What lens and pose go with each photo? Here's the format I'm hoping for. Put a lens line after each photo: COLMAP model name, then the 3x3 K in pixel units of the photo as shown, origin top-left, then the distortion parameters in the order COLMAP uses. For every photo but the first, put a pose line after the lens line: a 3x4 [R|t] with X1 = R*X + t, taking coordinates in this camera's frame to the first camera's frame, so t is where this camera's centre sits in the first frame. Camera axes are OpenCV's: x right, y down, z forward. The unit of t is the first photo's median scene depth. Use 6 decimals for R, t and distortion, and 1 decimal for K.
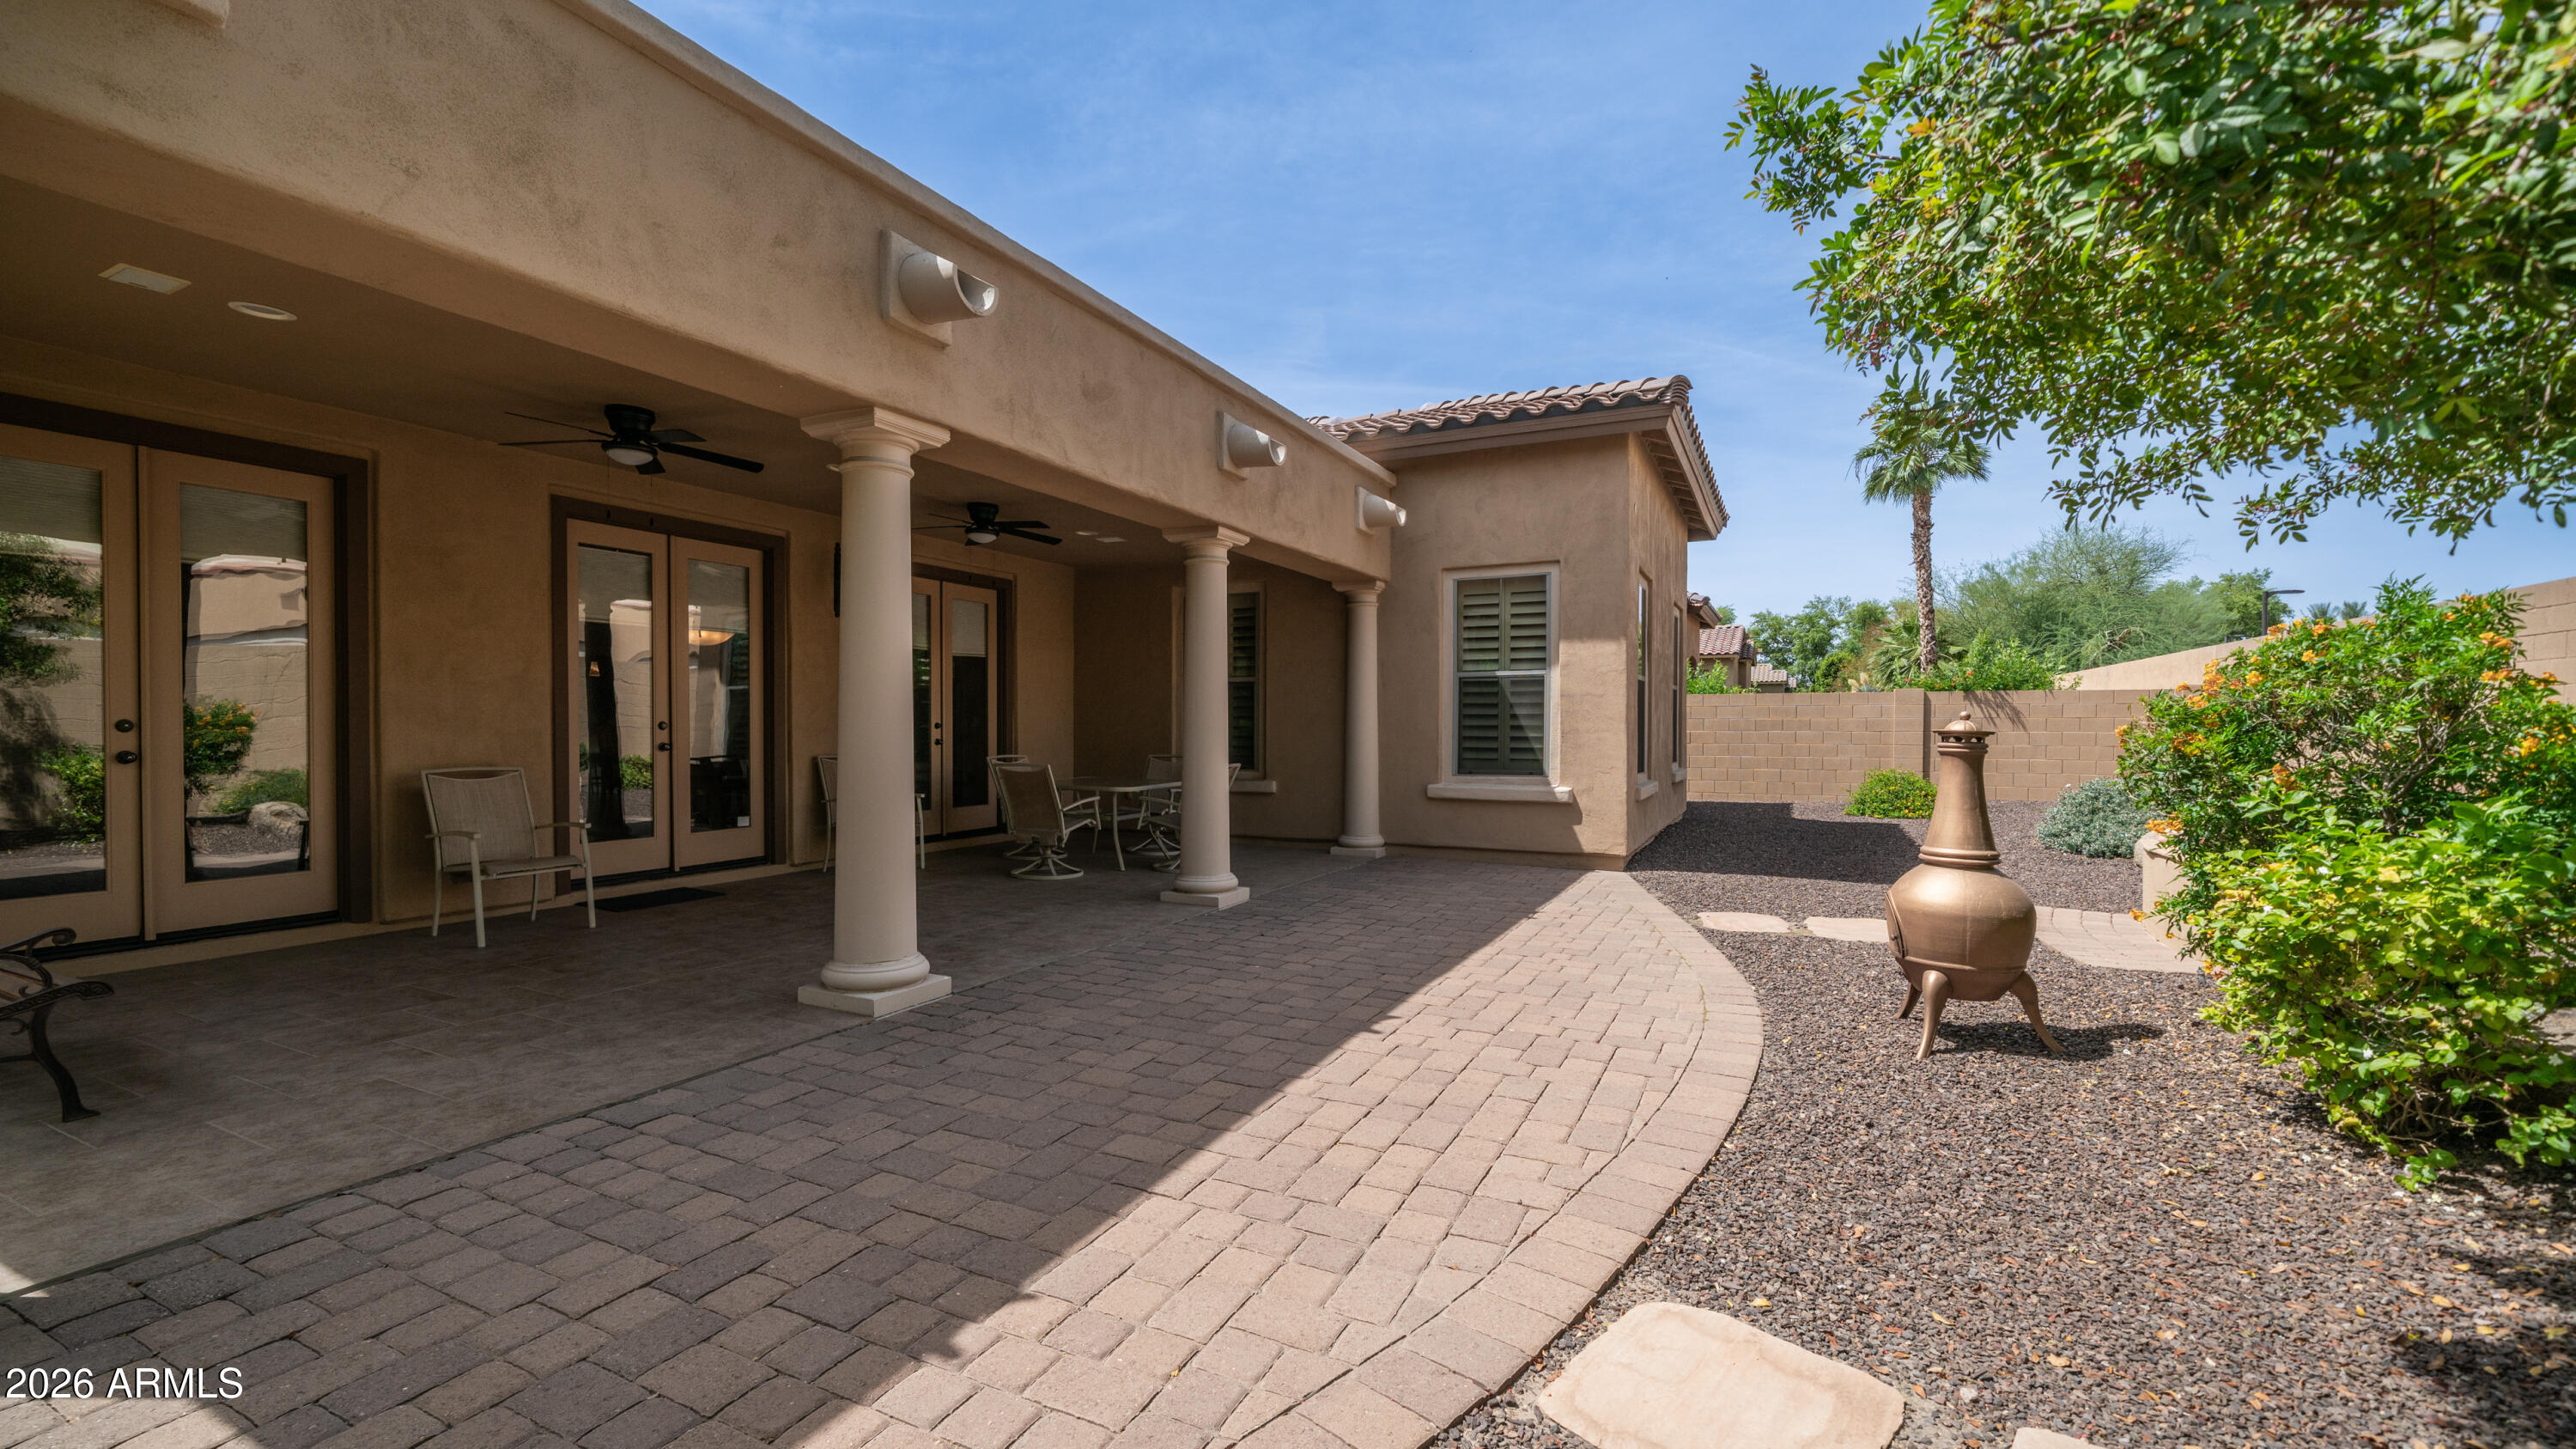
lens RADIAL K [[1054.4, 0, 1290.5], [0, 1054.4, 726.6], [0, 0, 1]] dist [-0.001719, -0.000196]
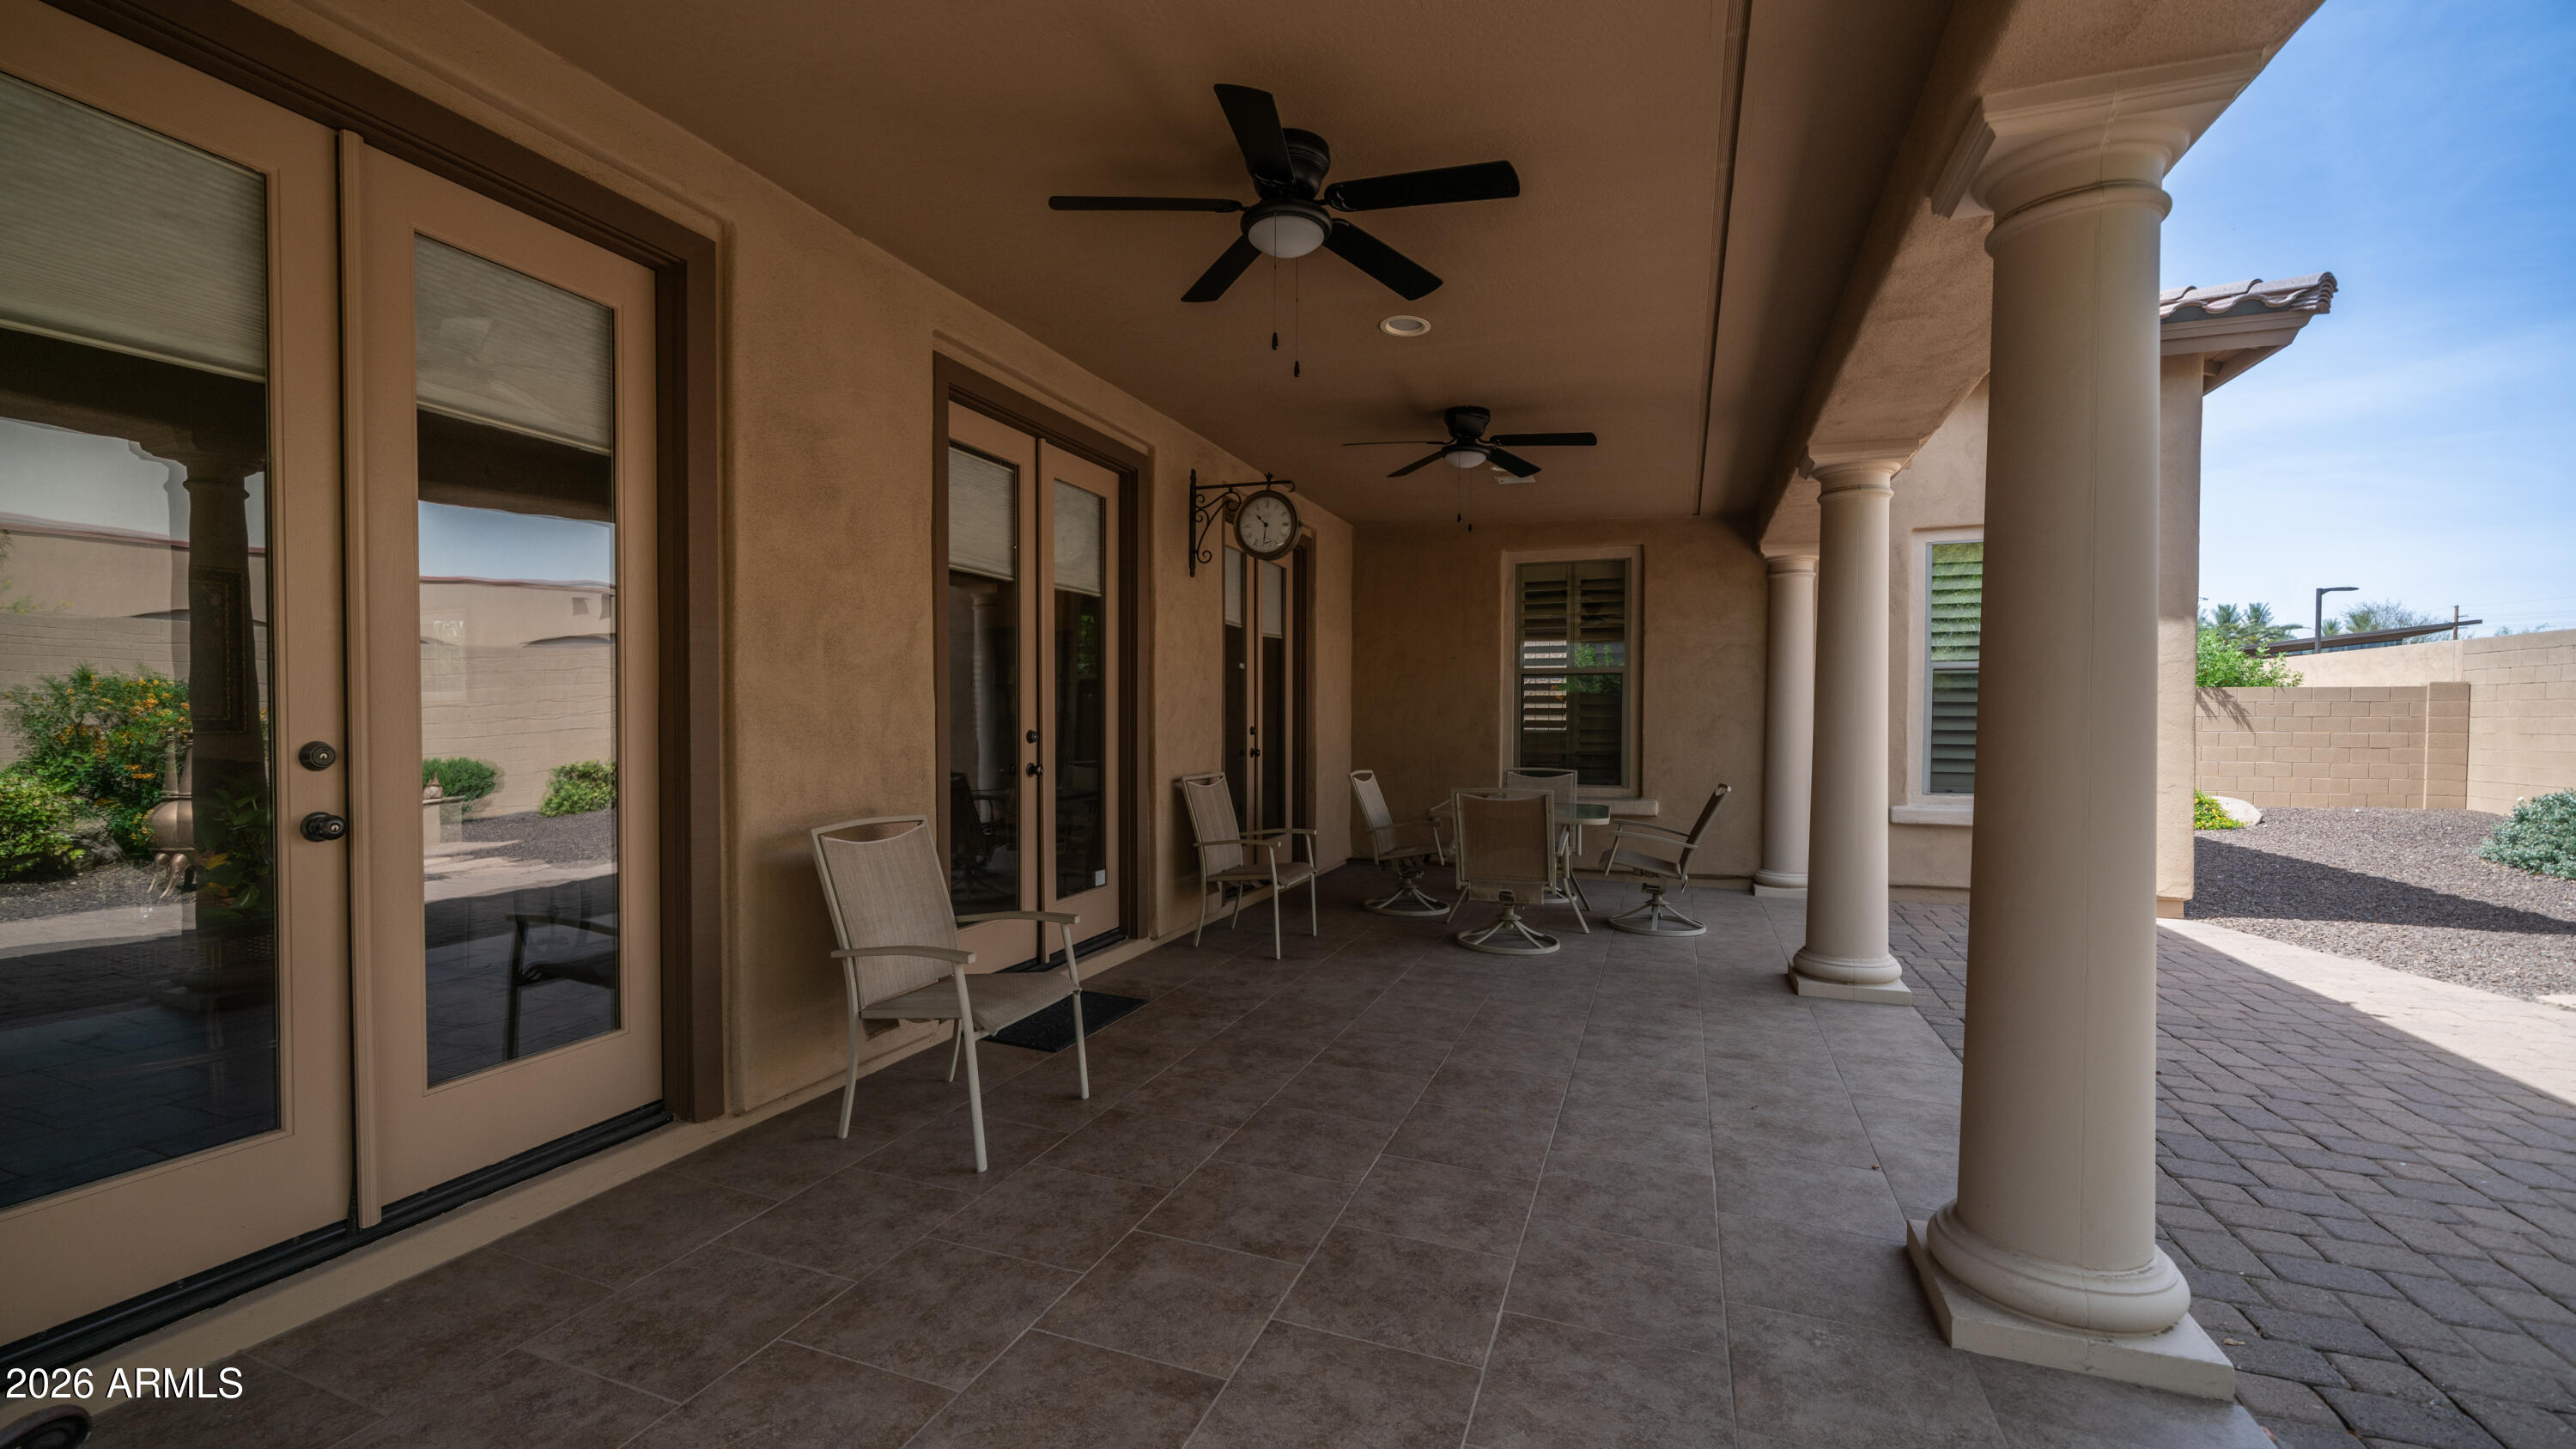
lens RADIAL K [[1054.4, 0, 1285.5], [0, 1054.4, 727.3], [0, 0, 1]] dist [-0.001719, -0.000196]
pose [[0.995172, -0.000715, 0.098144, -0.638312], [0.000079, 0.999979, 0.006483, -0.013701], [-0.098146, -0.006444, 0.995151, 0.442352]]
